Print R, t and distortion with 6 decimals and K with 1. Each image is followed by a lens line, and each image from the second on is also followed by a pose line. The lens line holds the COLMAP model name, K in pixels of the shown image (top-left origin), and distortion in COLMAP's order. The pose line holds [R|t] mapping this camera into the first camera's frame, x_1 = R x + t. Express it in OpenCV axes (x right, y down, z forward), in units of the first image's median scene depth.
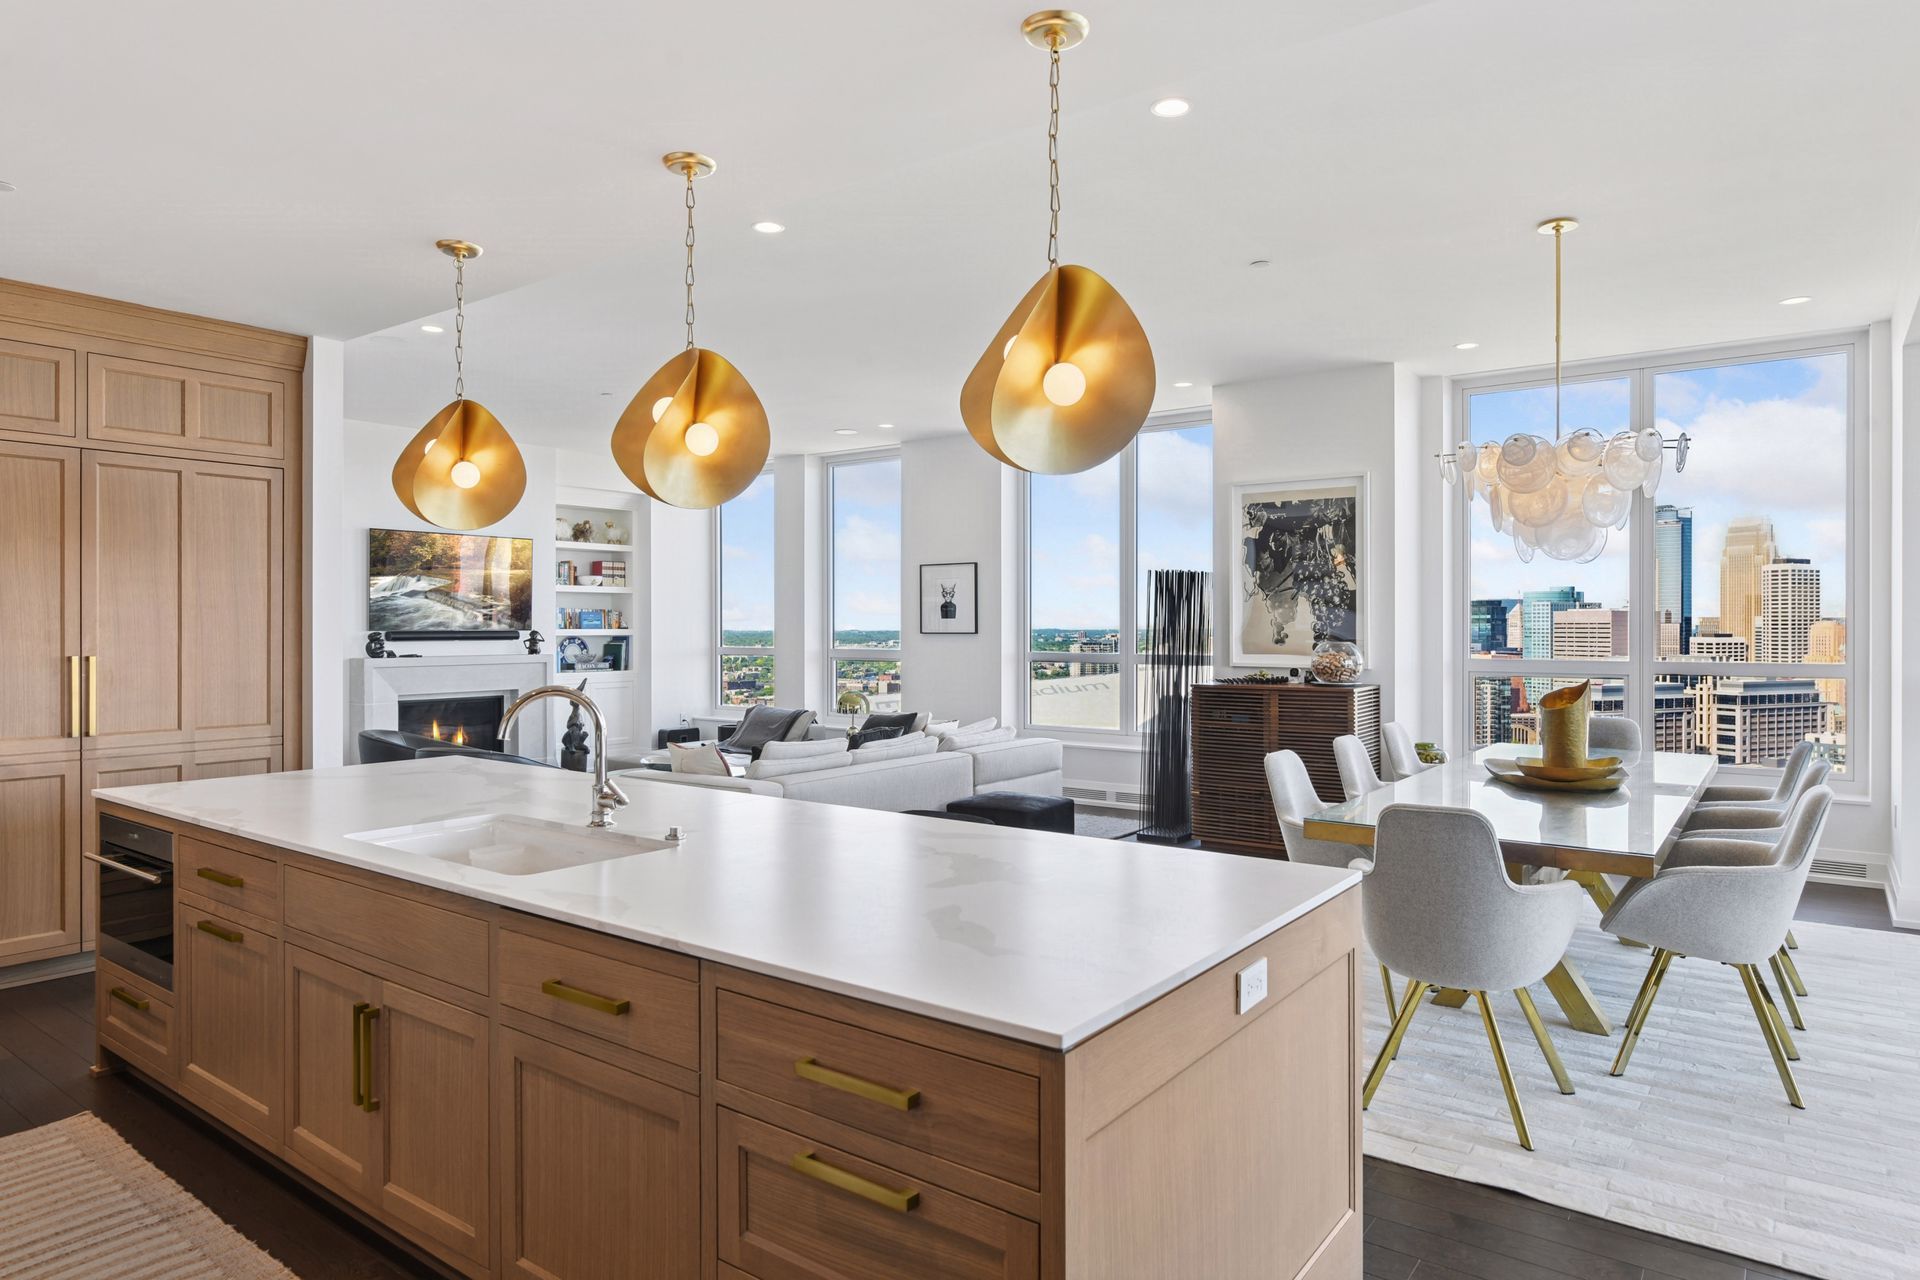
lens RADIAL K [[1124.8, 0, 960.0], [0, 1124.8, 640.0], [0, 0, 1]] dist [-0.004932, -0.001405]
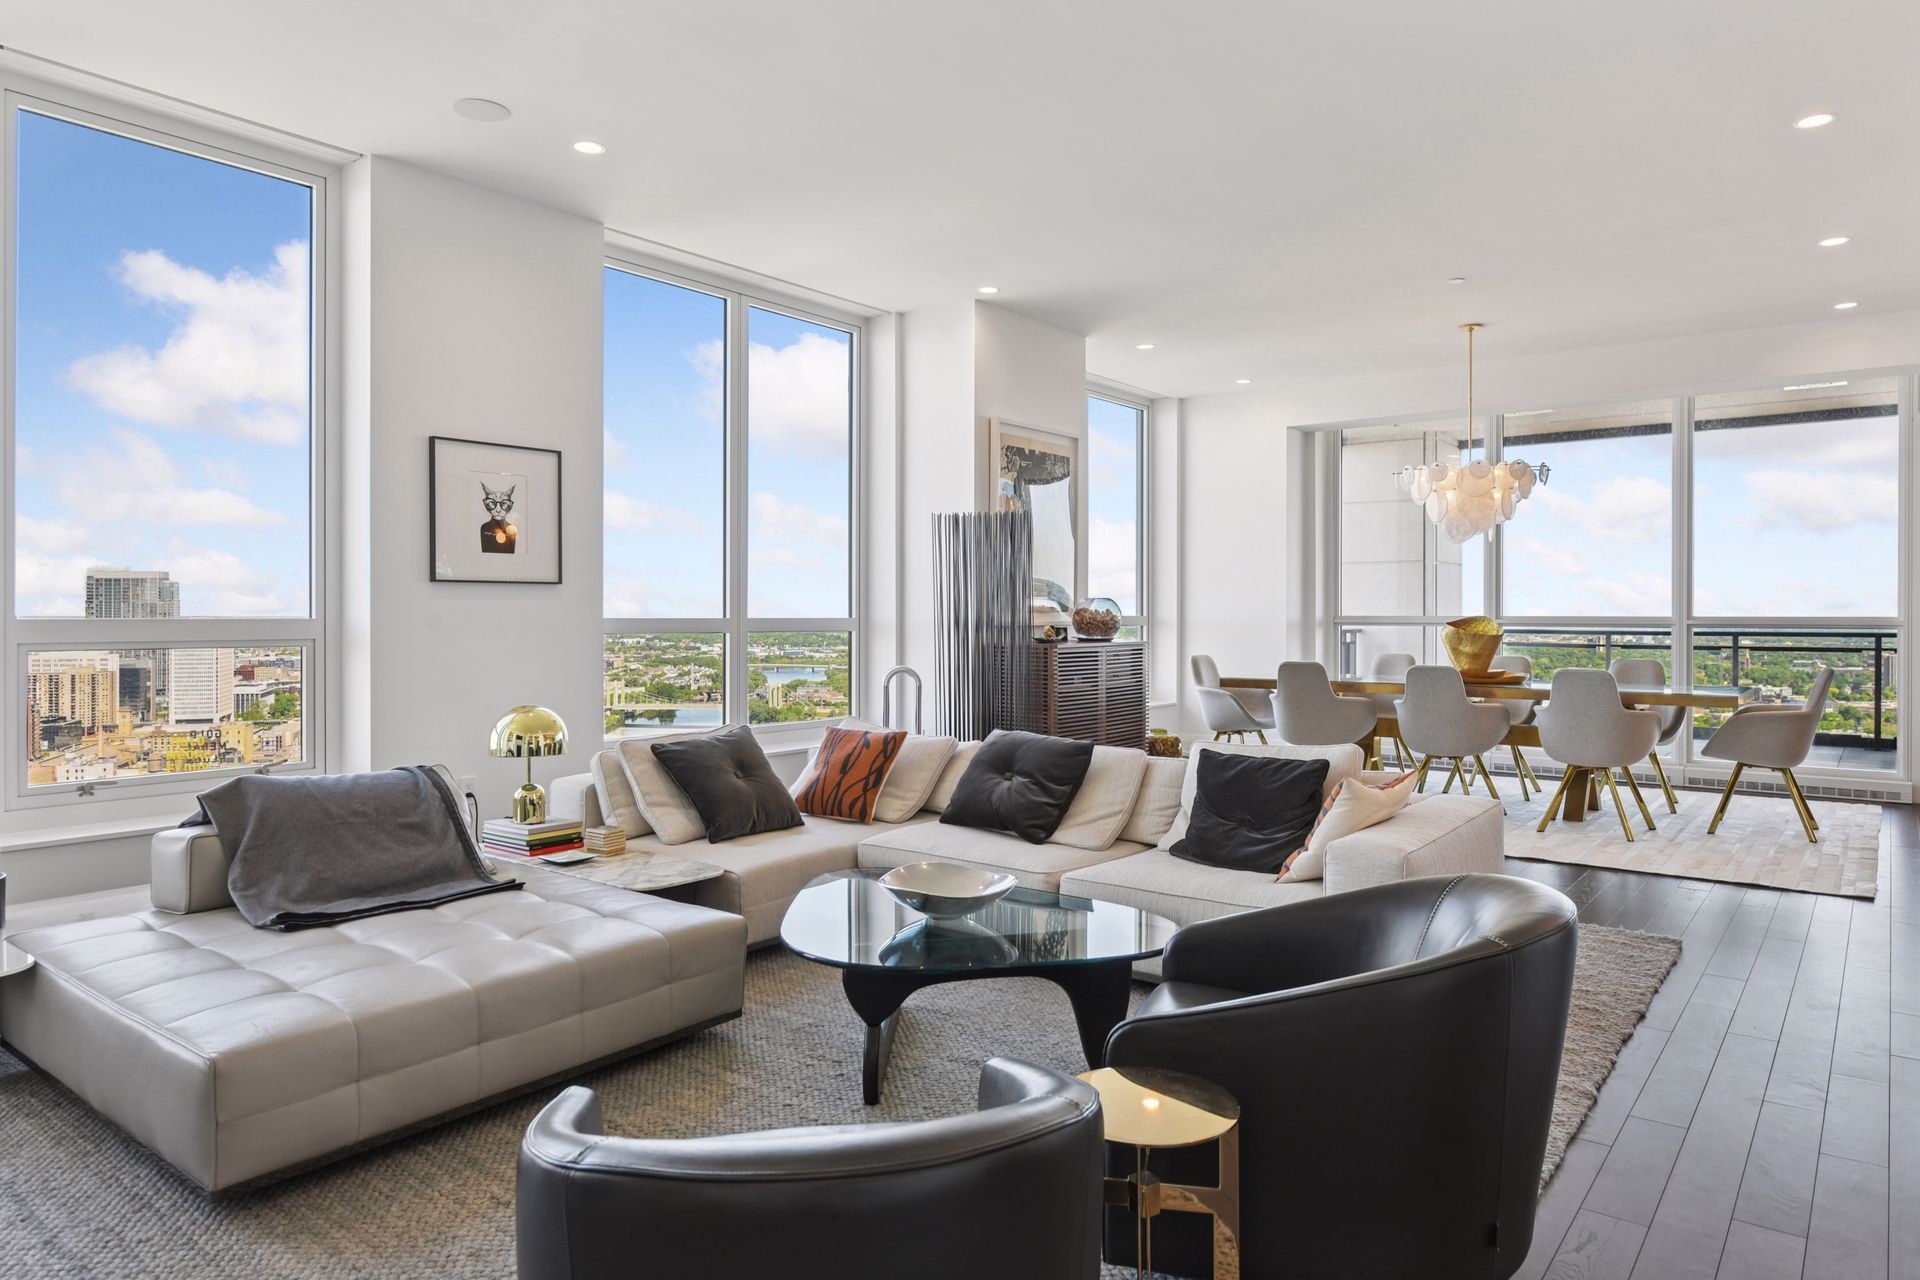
lens RADIAL K [[1185.2, 0, 959.4], [0, 1185.2, 619.3], [0, 0, 1]] dist [0.000969, -0.000136]
pose [[0.031637, -0.002975, 0.999495, -0.534186], [0.010532, 0.999941, 0.002643, 0.011273], [-0.999444, 0.010443, 0.031667, 0.781955]]
